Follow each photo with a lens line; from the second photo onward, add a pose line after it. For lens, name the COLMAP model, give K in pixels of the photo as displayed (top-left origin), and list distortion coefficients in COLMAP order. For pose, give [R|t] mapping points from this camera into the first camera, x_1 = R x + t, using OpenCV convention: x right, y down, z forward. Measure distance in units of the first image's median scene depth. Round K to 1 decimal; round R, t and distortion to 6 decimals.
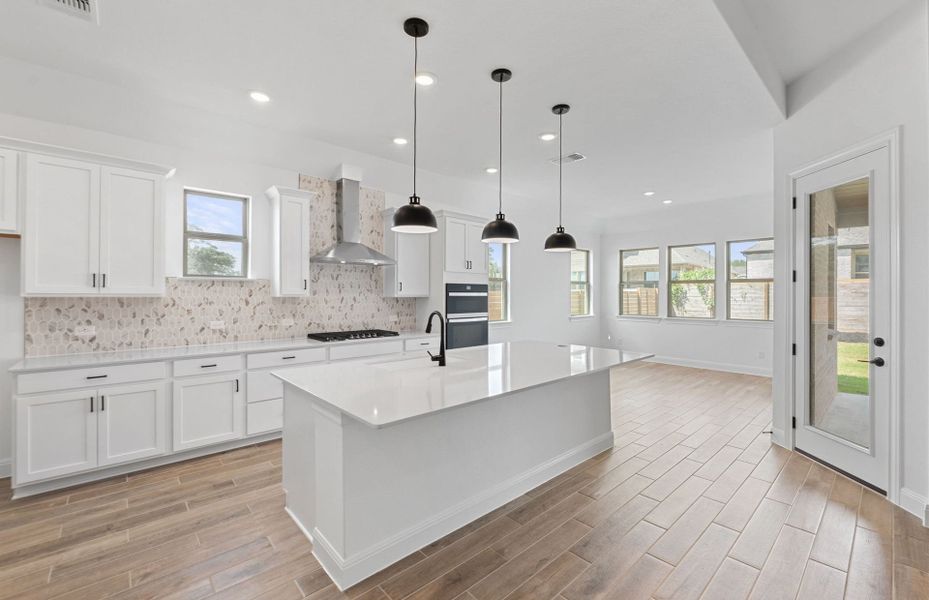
lens RADIAL K [[385.4, 0, 469.4], [0, 385.4, 292.4], [0, 0, 1]] dist [-0.011334, -0.000306]
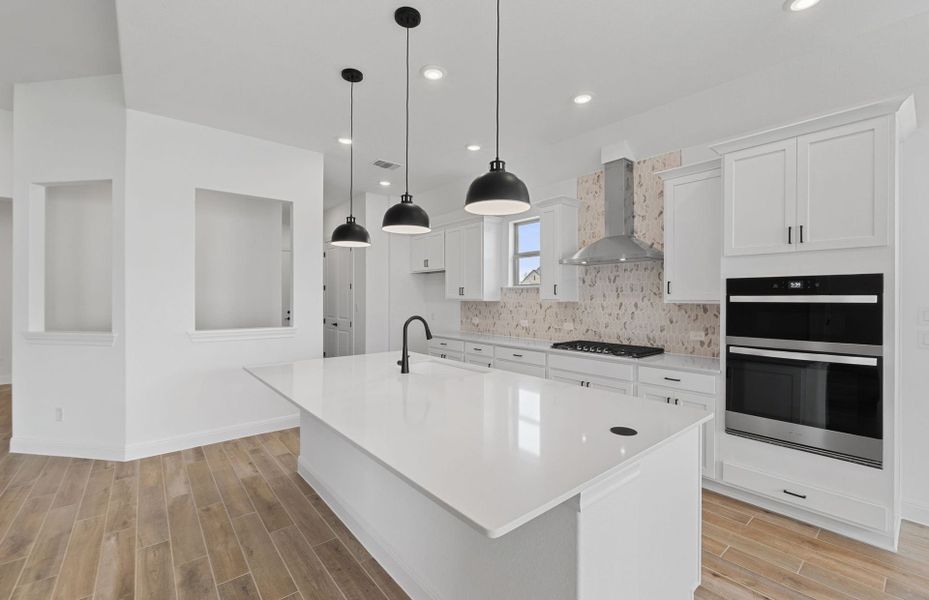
lens RADIAL K [[385.6, 0, 464.5], [0, 385.6, 300.0], [0, 0, 1]] dist [-0.010708, -0.000099]
pose [[-0.045071, 0.000738, -0.998983, 0.551210], [0.003345, 0.999994, 0.000588, 0.005086], [0.998978, -0.003316, -0.045074, 0.744131]]
